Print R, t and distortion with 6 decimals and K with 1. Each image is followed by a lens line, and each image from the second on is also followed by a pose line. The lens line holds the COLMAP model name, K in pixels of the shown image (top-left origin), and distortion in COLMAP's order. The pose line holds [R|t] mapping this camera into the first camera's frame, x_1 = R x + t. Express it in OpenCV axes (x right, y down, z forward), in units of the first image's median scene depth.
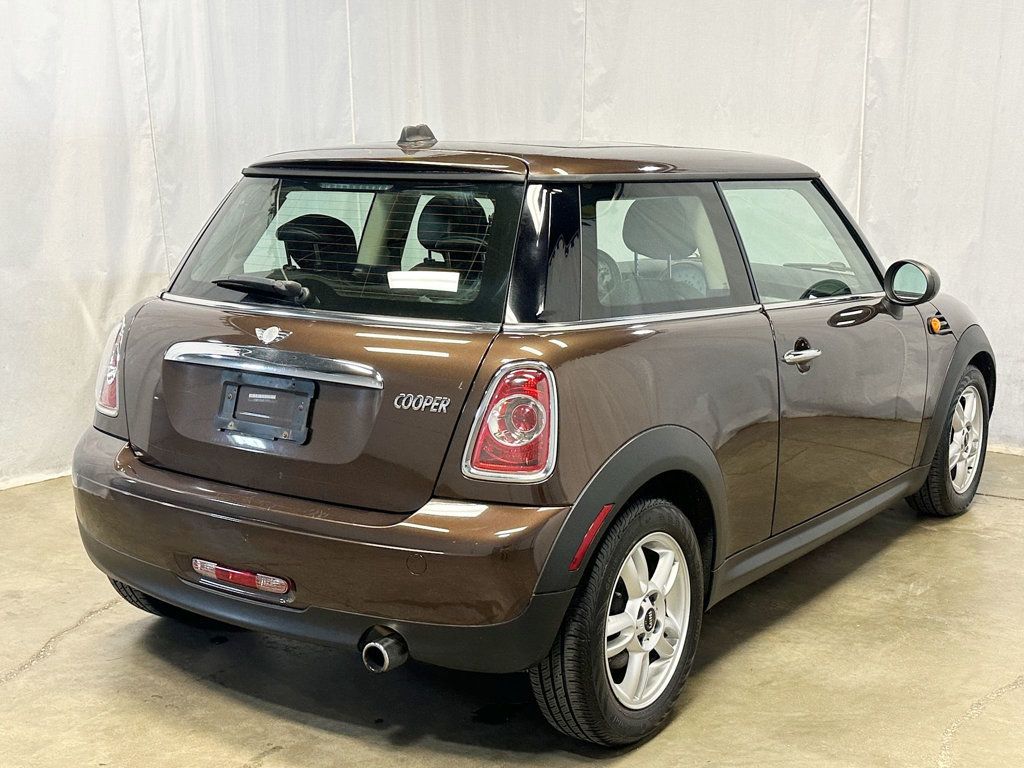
lens RADIAL K [[1361.5, 0, 515.6], [0, 1361.5, 387.5], [0, 0, 1]] dist [0.129368, 0.000000]
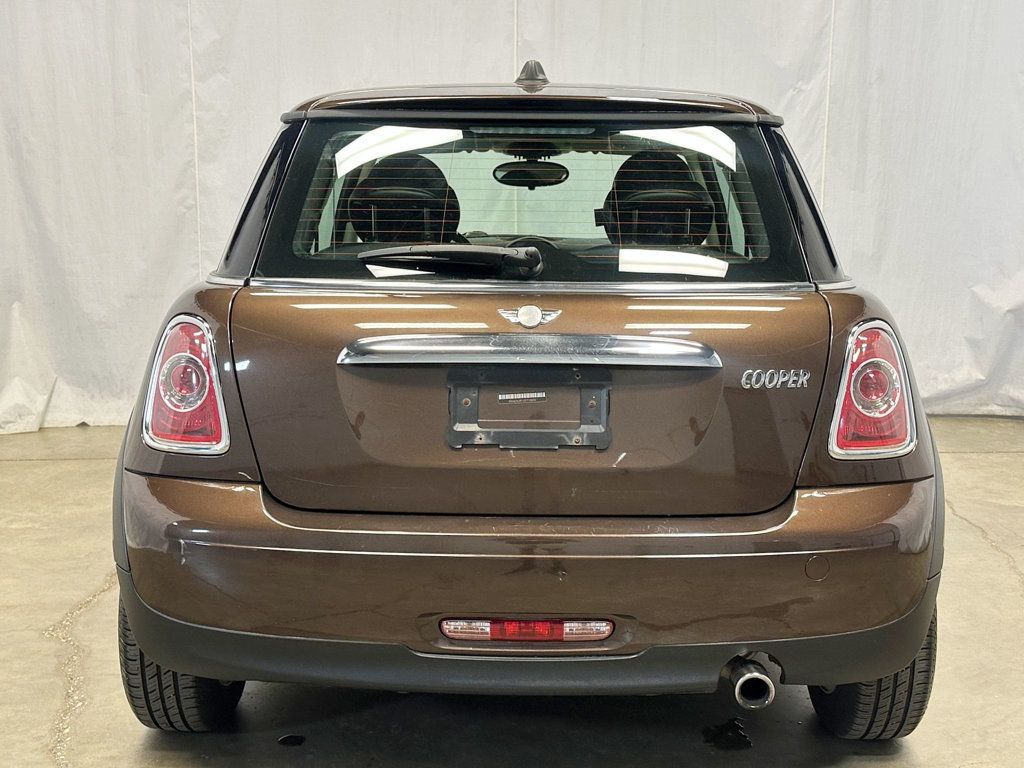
lens RADIAL K [[1361.5, 0, 515.4], [0, 1361.5, 392.2], [0, 0, 1]] dist [0.129368, 0.000000]
pose [[0.824022, -0.091707, 0.559086, -0.605495], [0.095192, 0.995195, 0.022941, -0.013476], [-0.558503, 0.034316, 0.828792, 0.352029]]
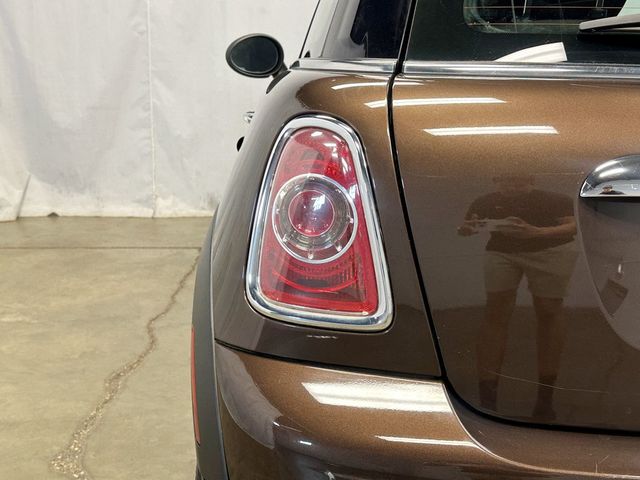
lens RADIAL K [[850.9, 0, 318.3], [0, 850.9, 235.6], [0, 0, 1]] dist [0.129368, 0.000000]
pose [[0.809436, -0.116754, 0.575484, -0.506648], [0.079236, 0.992788, 0.089969, -0.041613], [-0.581837, -0.027225, 0.812849, 0.847323]]
